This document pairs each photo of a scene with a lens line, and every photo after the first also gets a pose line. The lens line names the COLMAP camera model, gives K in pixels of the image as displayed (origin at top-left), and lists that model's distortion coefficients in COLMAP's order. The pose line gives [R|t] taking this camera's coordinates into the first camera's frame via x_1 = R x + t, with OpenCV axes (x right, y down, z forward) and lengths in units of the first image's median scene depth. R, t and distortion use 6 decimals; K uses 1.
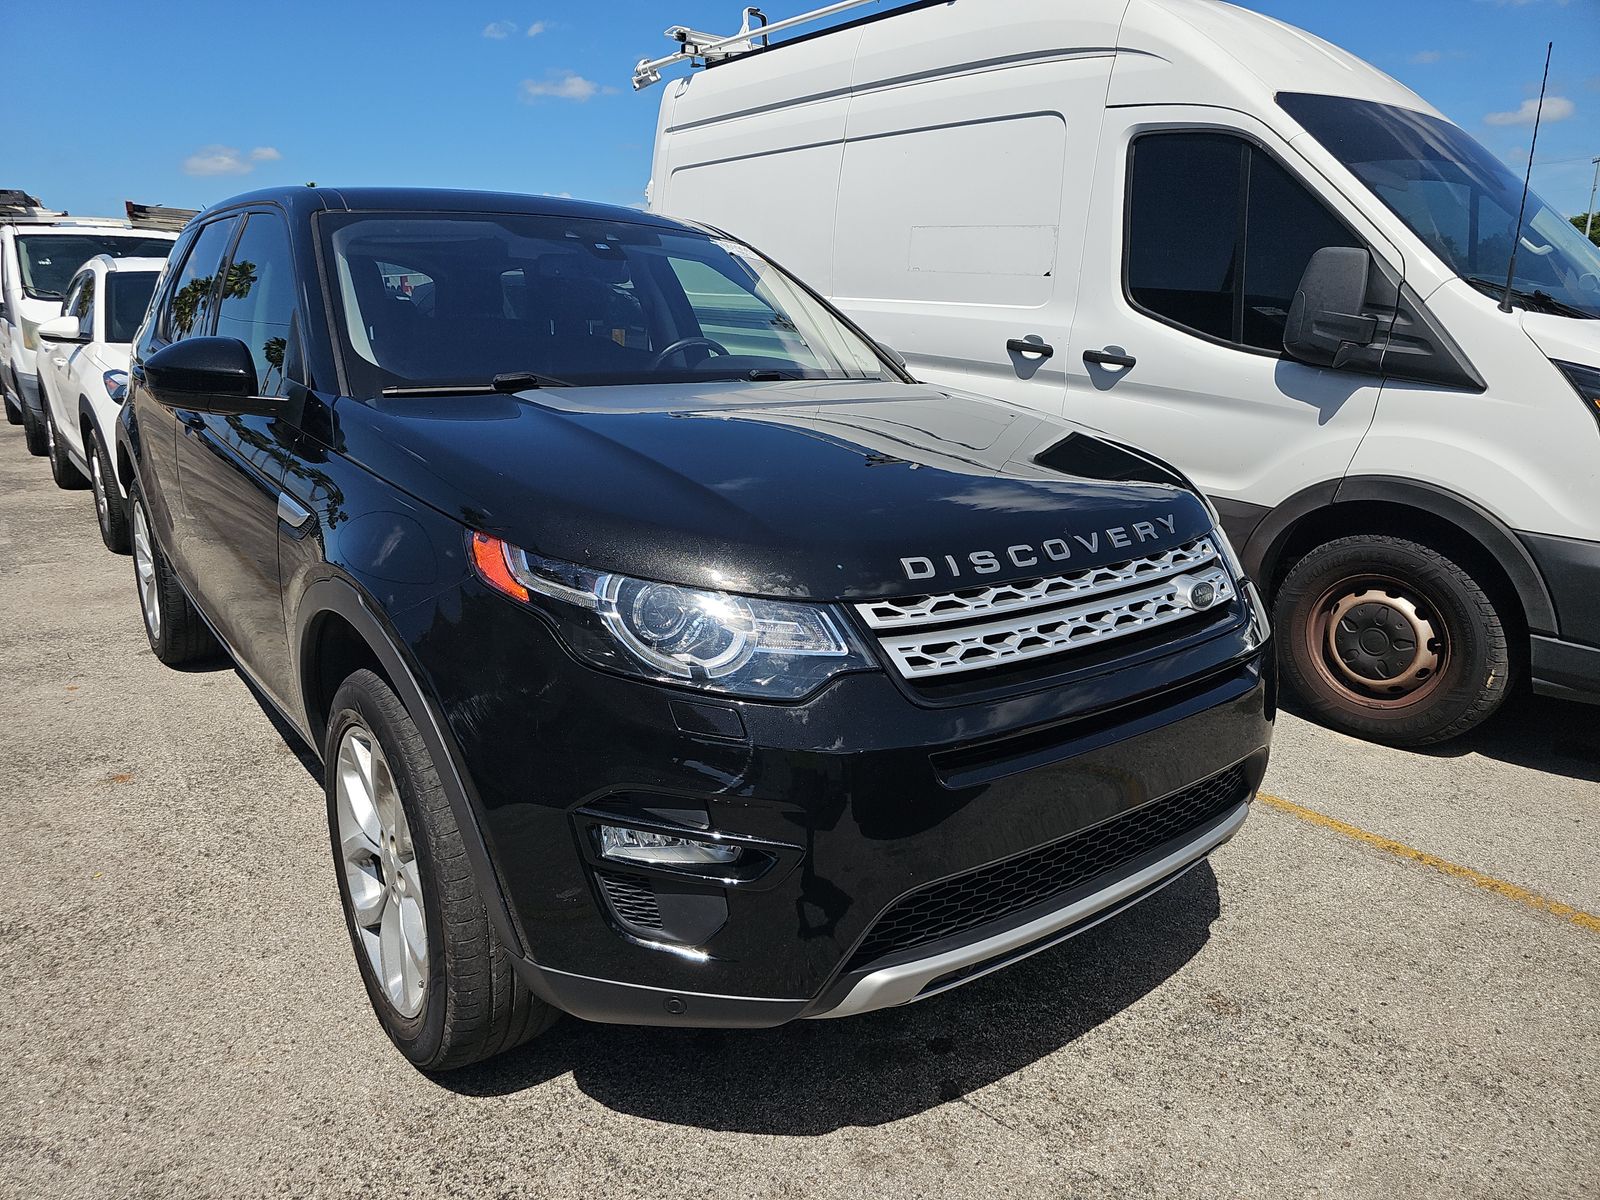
lens RADIAL K [[1090.4, 0, 800.0], [0, 1090.4, 600.0], [0, 0, 1]] dist [0.055743, -0.064107]
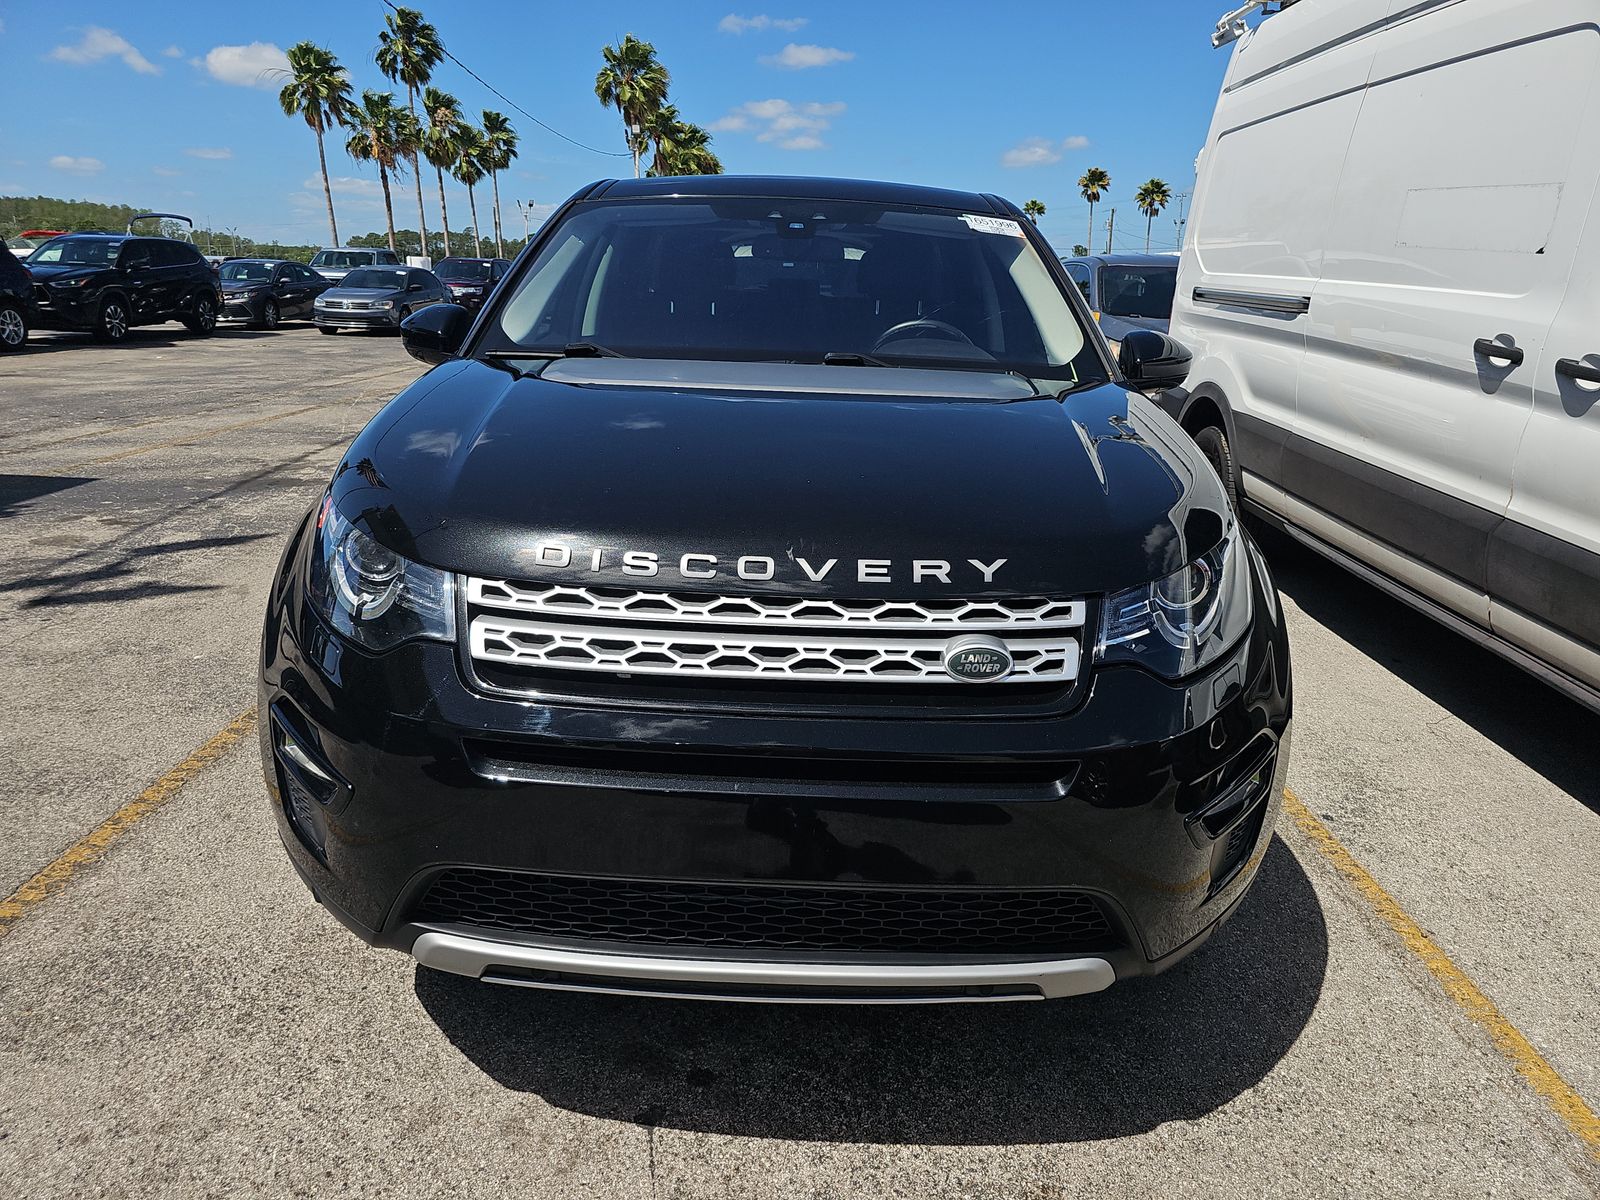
lens RADIAL K [[1088.6, 0, 791.0], [0, 1088.6, 617.8], [0, 0, 1]] dist [0.075796, -0.083679]
pose [[0.781607, 0.194136, -0.592791, 0.689470], [-0.177784, 0.980250, 0.086614, -0.077237], [0.597899, 0.037691, 0.800685, 0.284708]]
